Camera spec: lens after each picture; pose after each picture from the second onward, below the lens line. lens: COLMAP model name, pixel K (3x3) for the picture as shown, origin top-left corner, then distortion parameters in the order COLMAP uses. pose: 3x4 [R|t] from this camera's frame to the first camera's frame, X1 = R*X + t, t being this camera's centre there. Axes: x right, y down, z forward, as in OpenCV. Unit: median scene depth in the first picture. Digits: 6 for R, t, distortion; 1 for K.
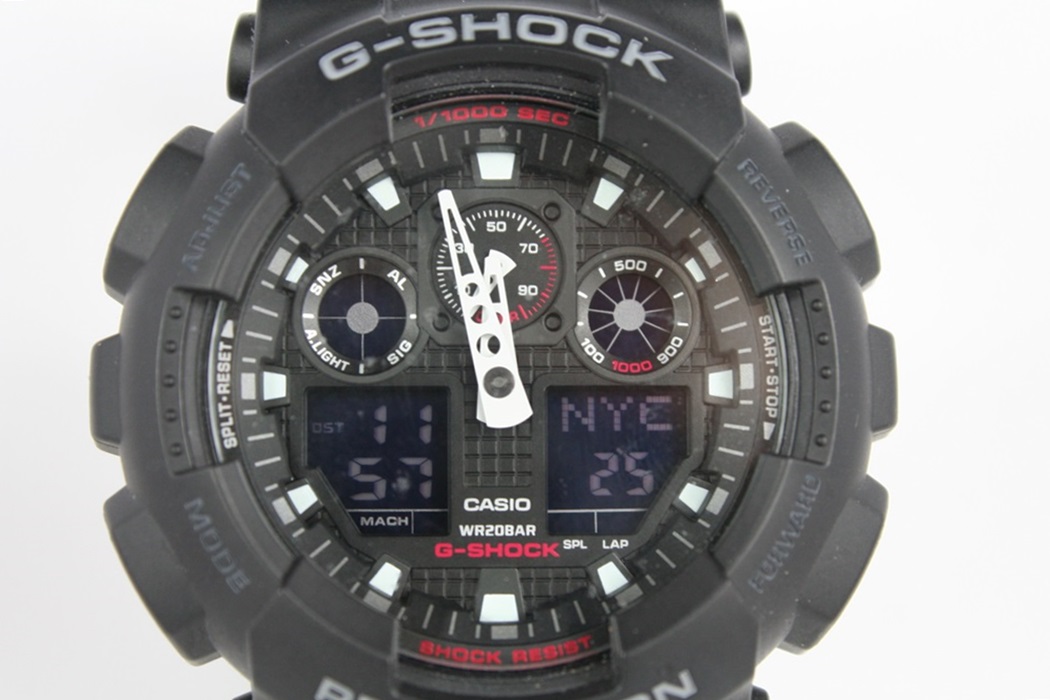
lens RADIAL K [[2219.6, 0, 525.0], [0, 2219.6, 350.0], [0, 0, 1]] dist [0.027138, 0.118215]
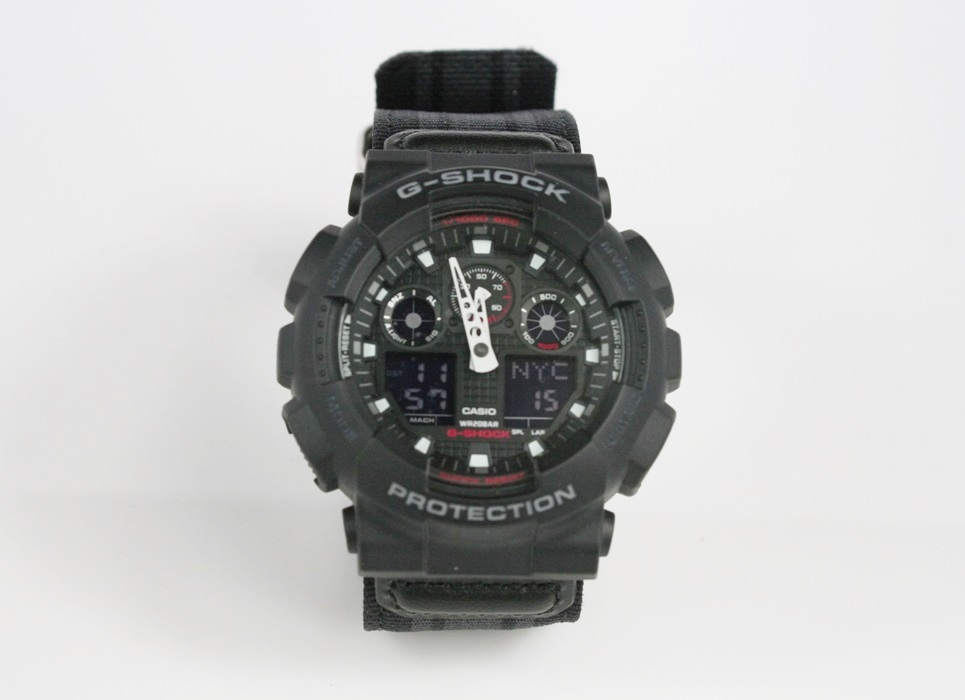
lens RADIAL K [[1933.0, 0, 482.5], [0, 1933.0, 350.0], [0, 0, 1]] dist [0.026706, 0.007992]
pose [[0.999765, 0.019635, -0.009162, 0.005375], [-0.020738, 0.989654, -0.141970, 0.261803], [0.006280, 0.142127, 0.989829, -0.727207]]
